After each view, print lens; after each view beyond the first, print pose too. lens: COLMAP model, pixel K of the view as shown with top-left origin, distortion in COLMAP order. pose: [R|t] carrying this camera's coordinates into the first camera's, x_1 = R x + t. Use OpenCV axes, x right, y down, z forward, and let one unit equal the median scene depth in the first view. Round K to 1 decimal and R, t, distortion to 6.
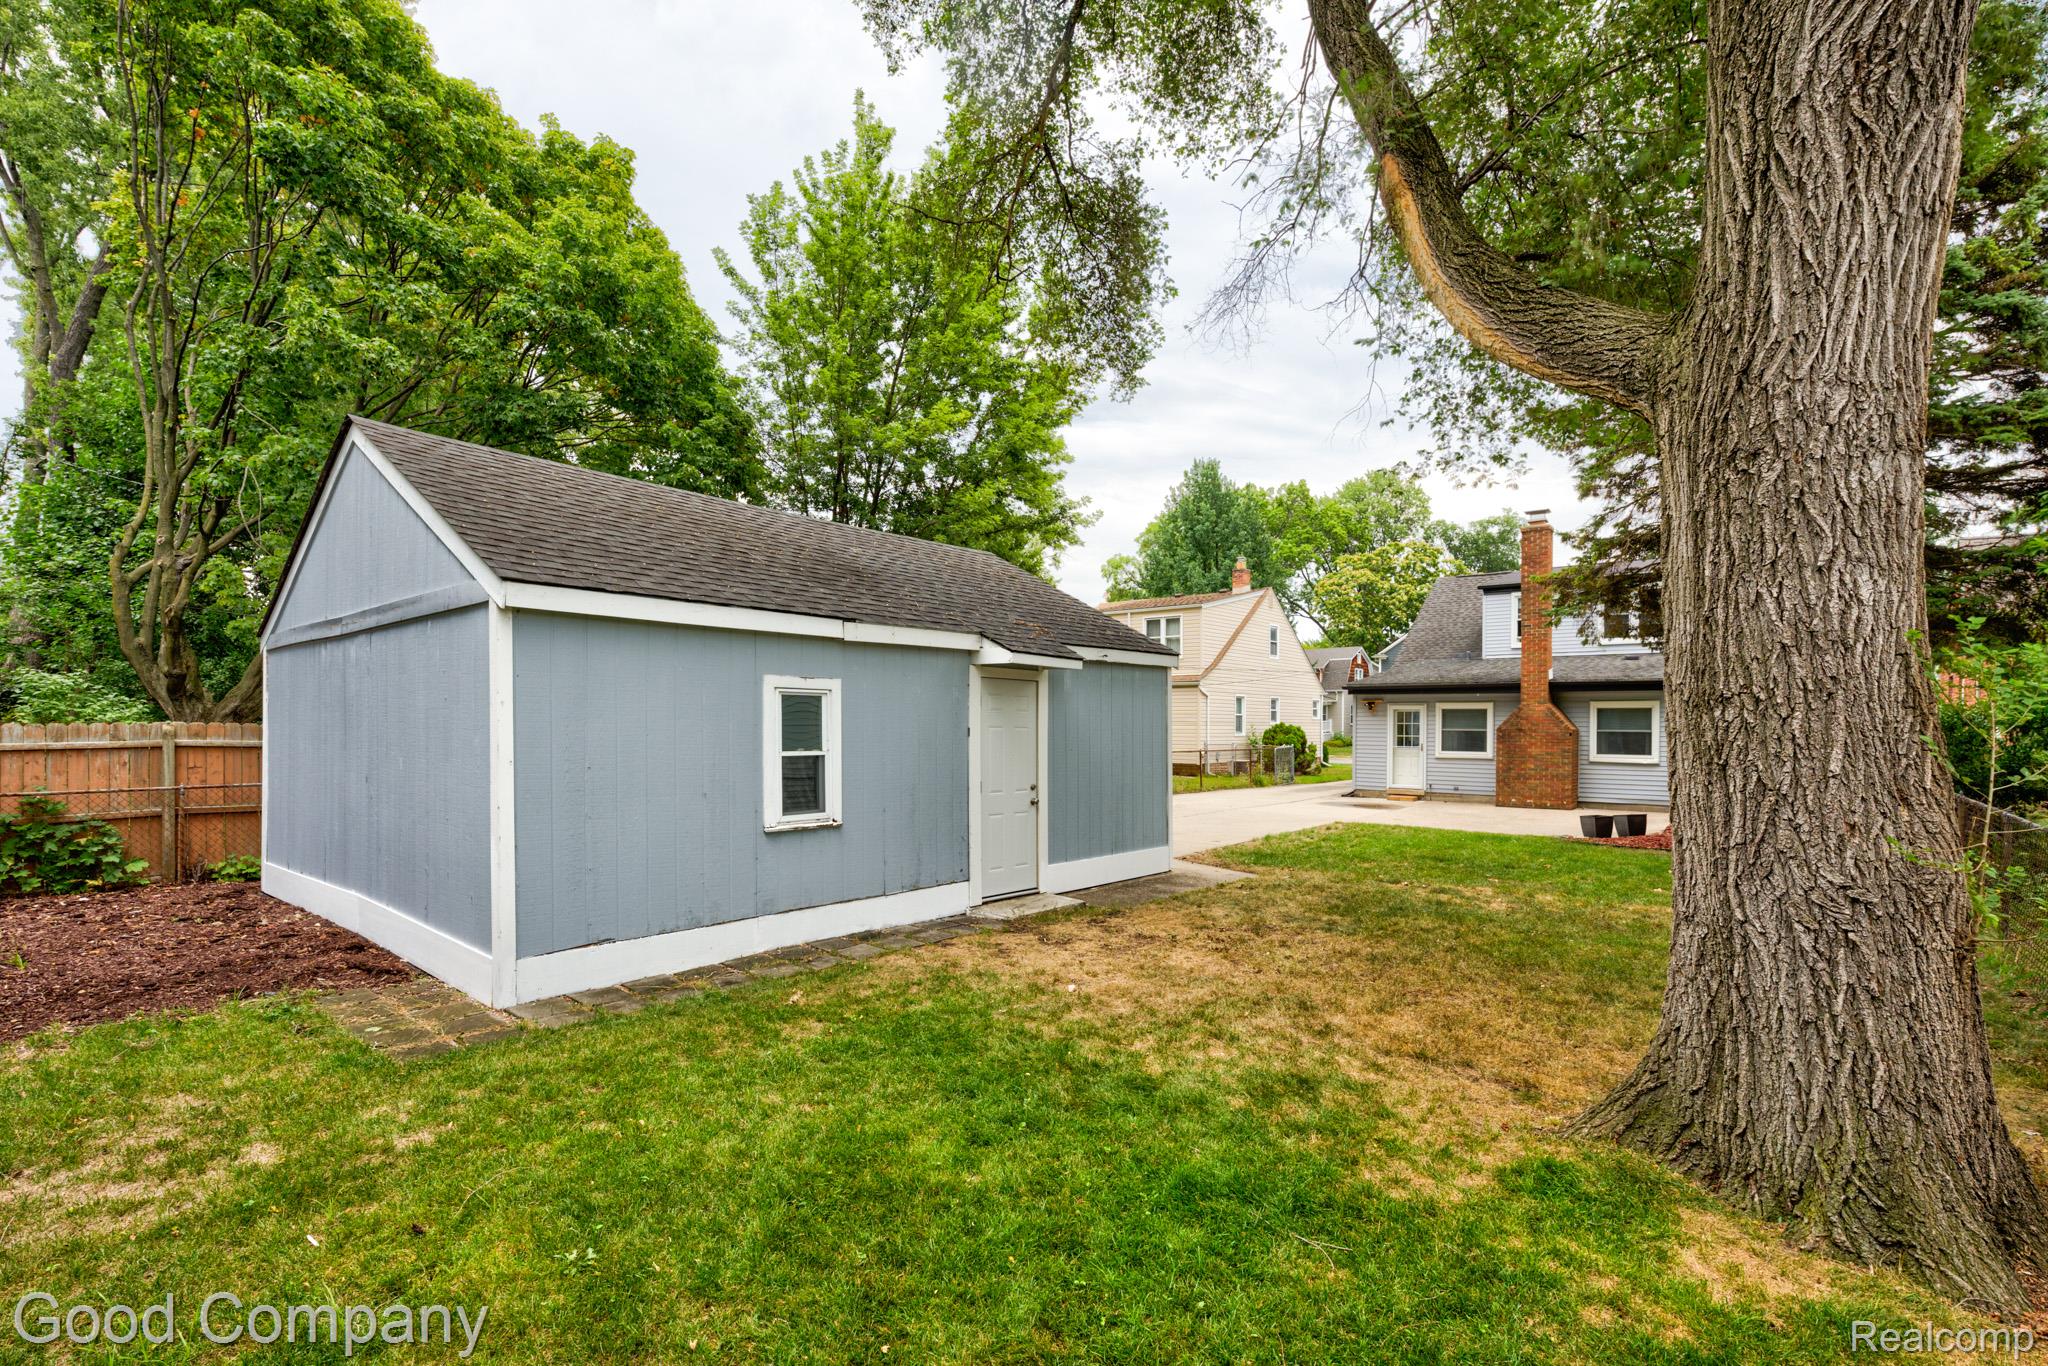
lens RADIAL K [[941.7, 0, 1024.2], [0, 941.7, 728.2], [0, 0, 1]] dist [-0.025985, 0.016286]
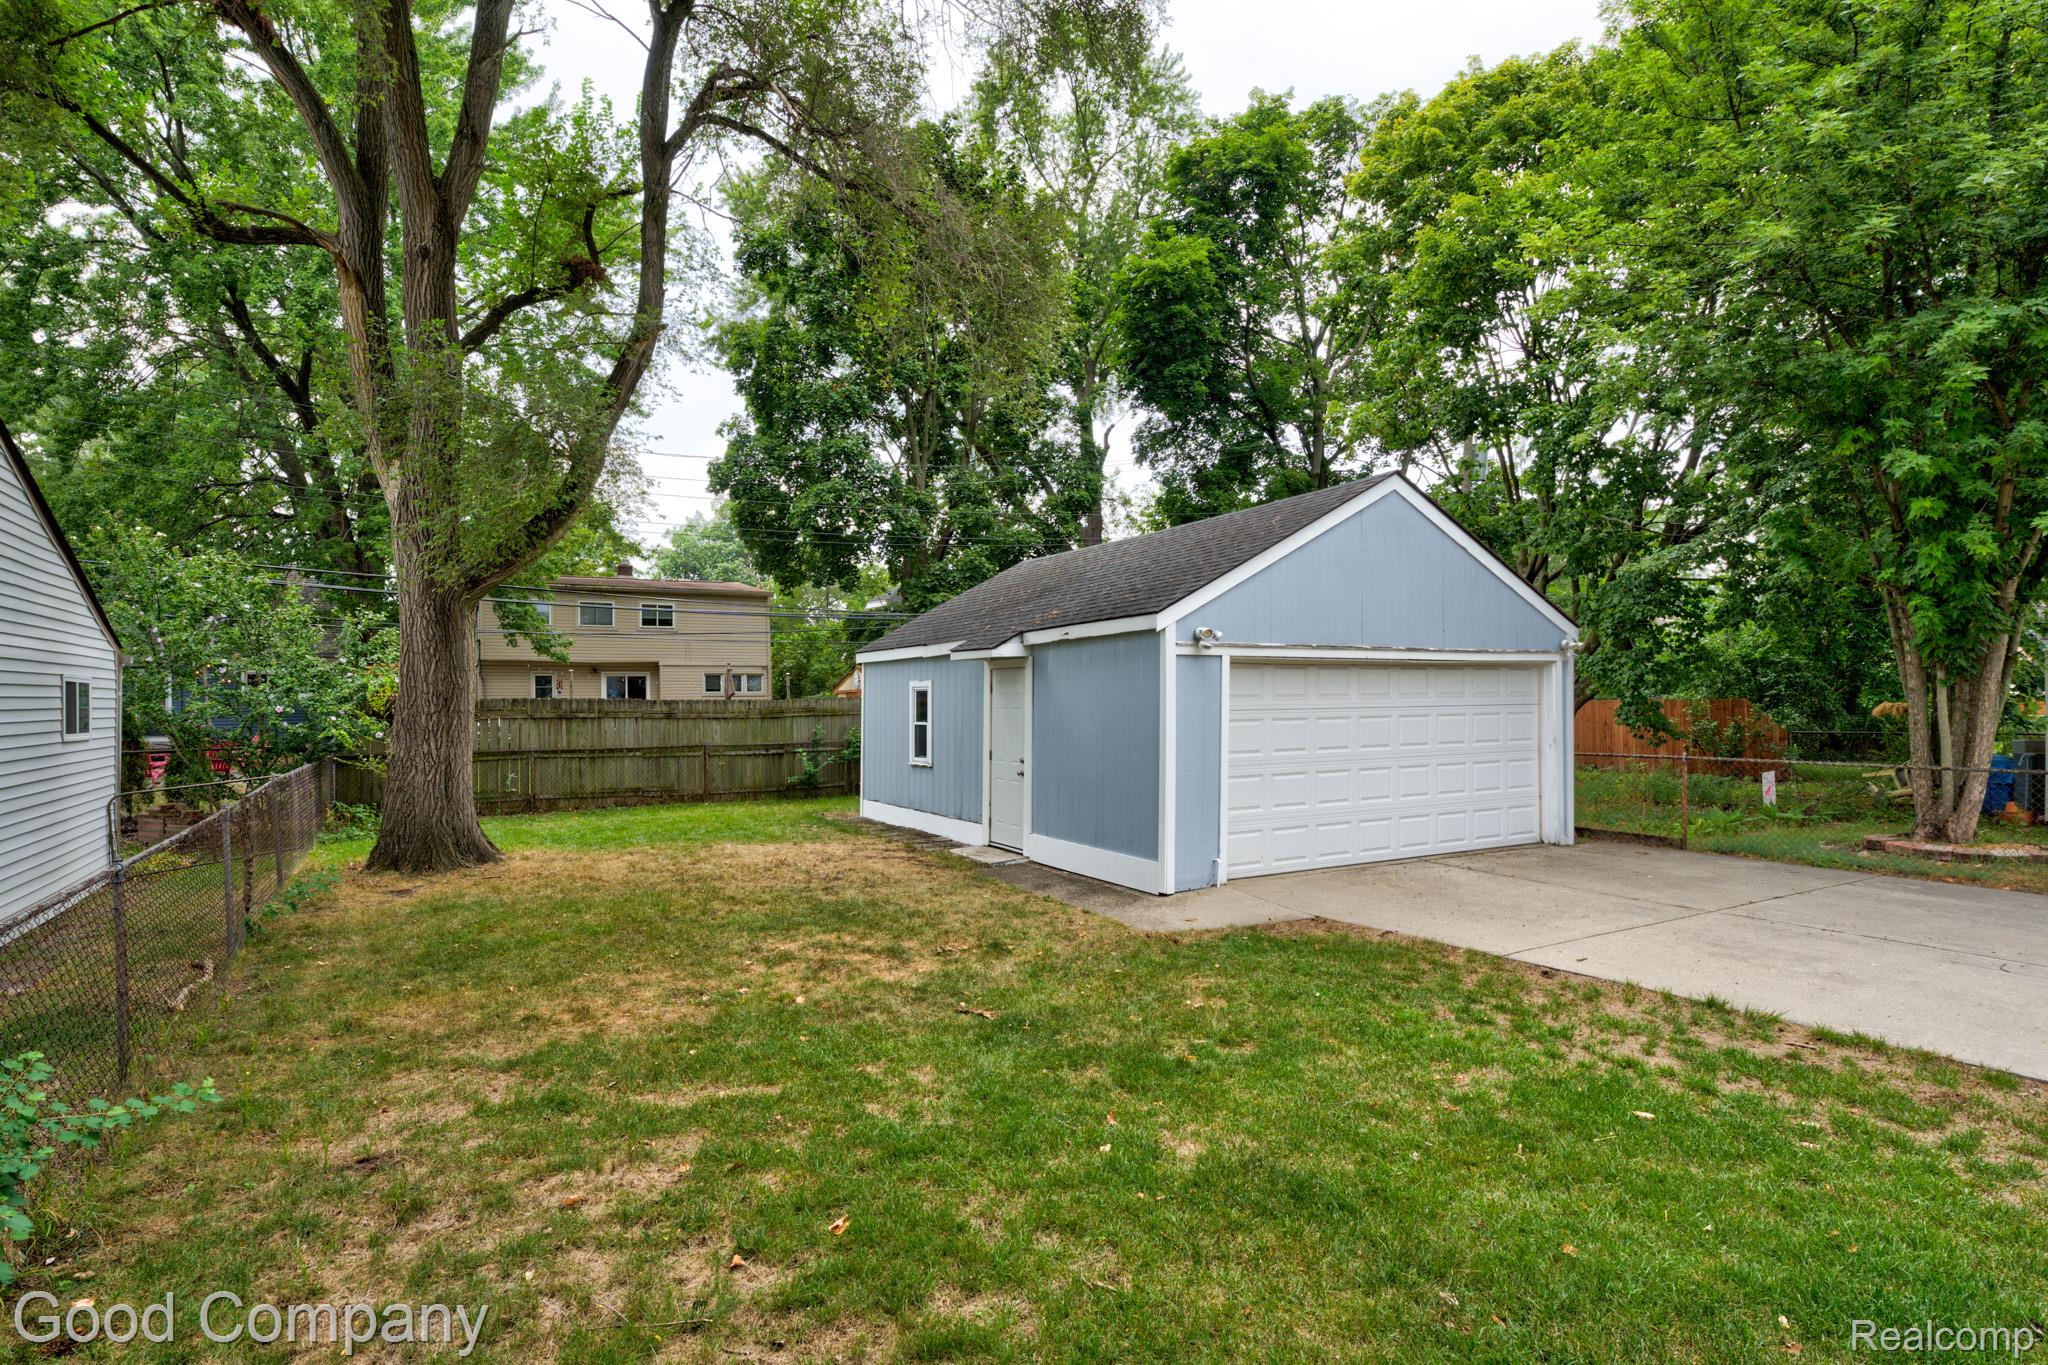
lens RADIAL K [[1035.7, 0, 973.7], [0, 1035.7, 697.4], [0, 0, 1]] dist [0.000570, 0.017026]
pose [[-0.371795, -0.007707, -0.928283, 1.684633], [0.002329, 0.999955, -0.009235, -0.001410], [0.928312, -0.005595, -0.371760, 2.009706]]
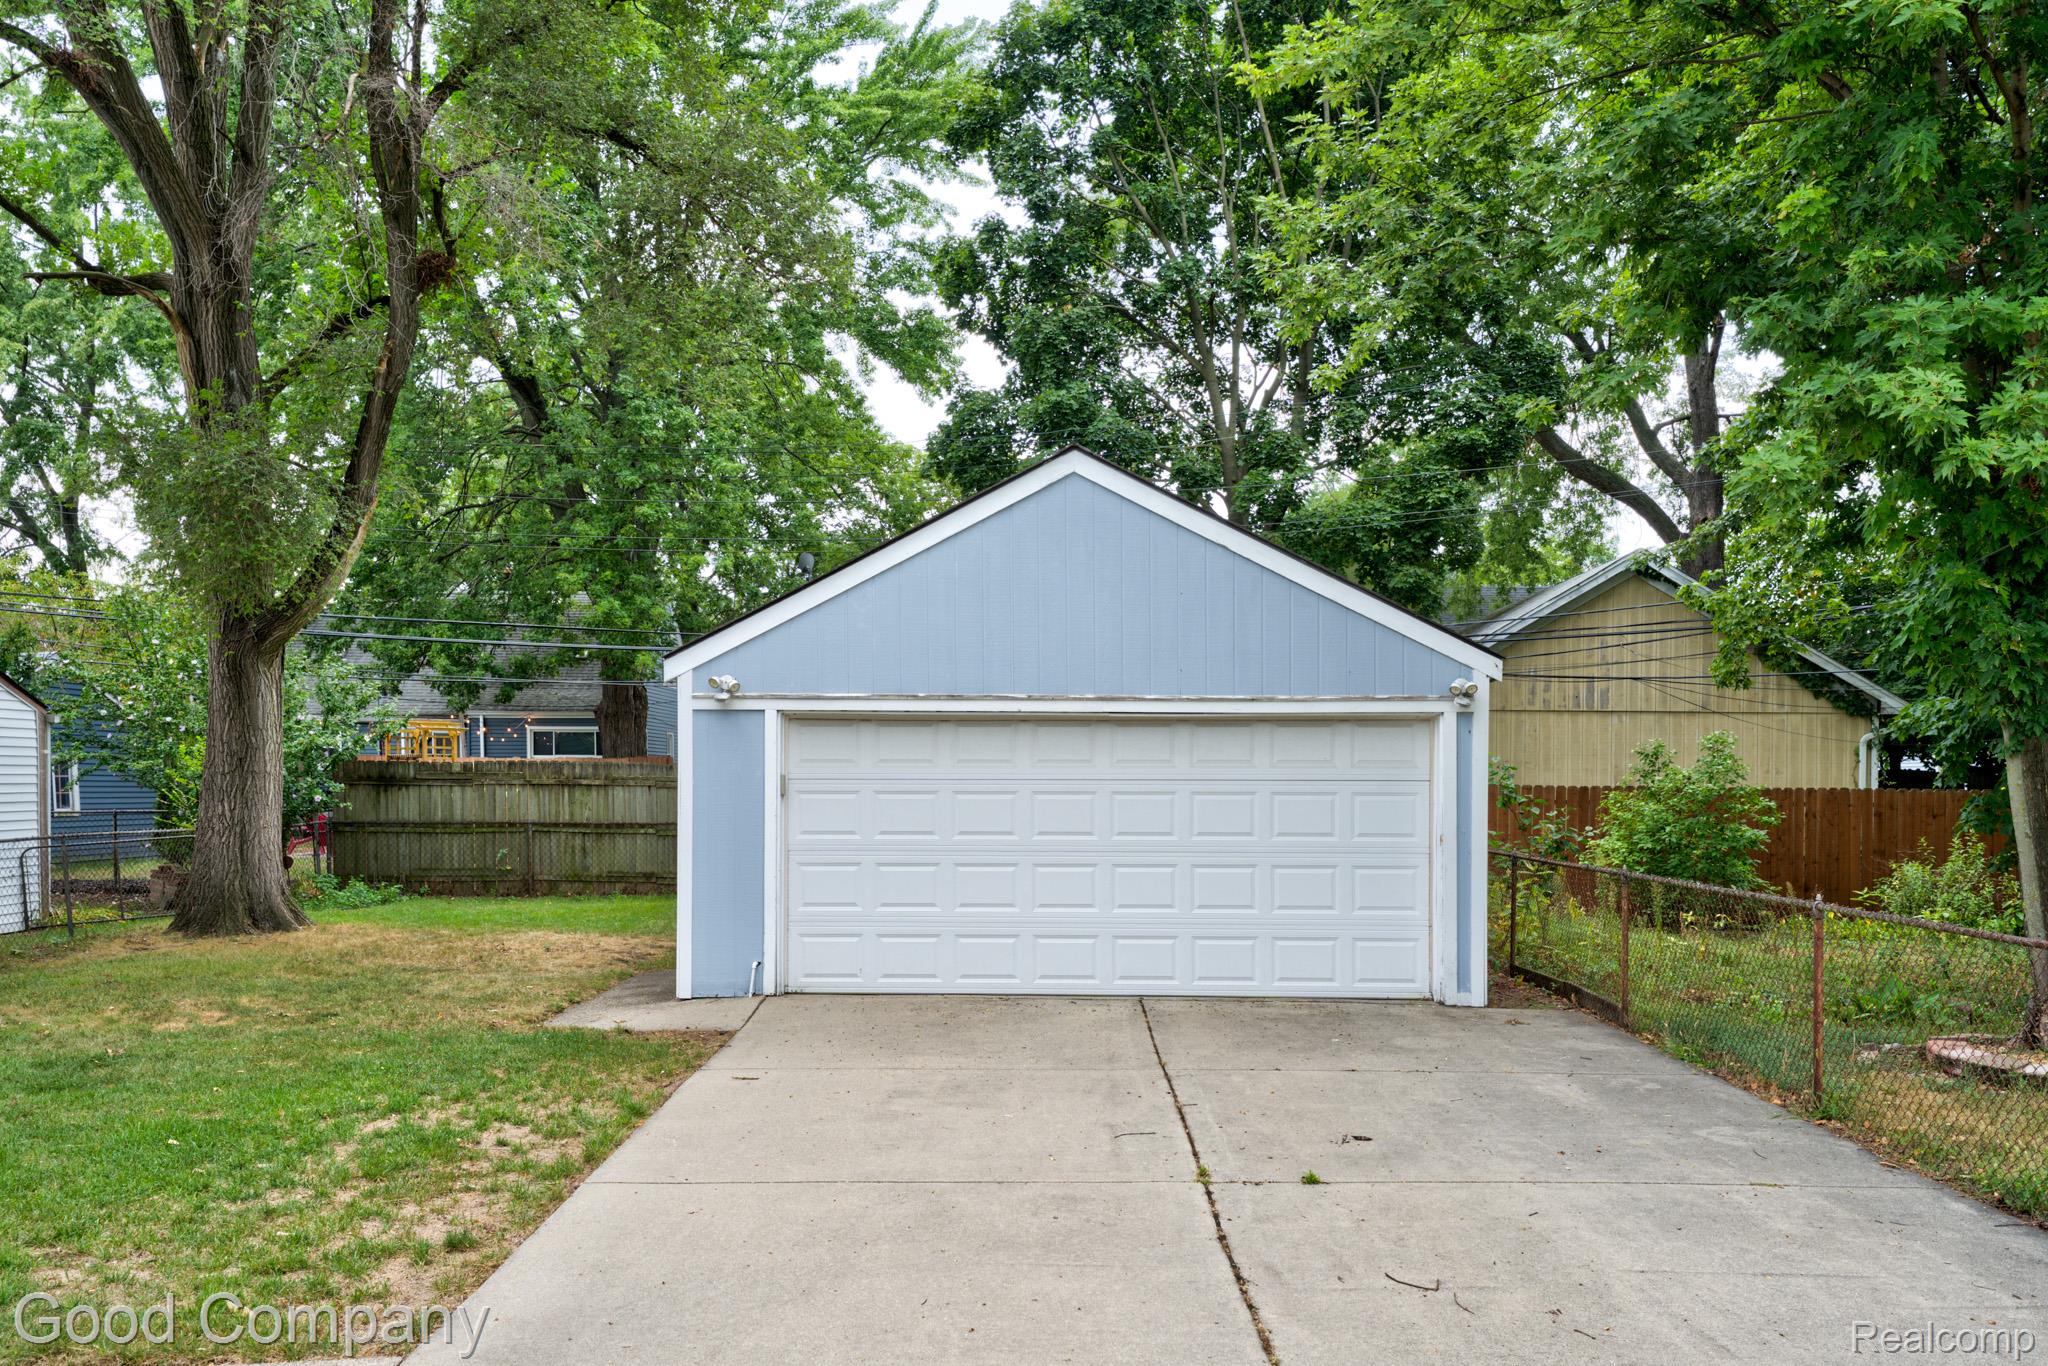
lens RADIAL K [[1776.1, 0, 1024.0], [0, 1776.1, 683.0], [0, 0, 1]] dist [0.079193, 0.003082]
pose [[-0.793598, -0.044890, -0.606785, 1.198791], [-0.014144, 0.998366, -0.055360, 0.004201], [0.608278, -0.035351, -0.792936, 3.532303]]
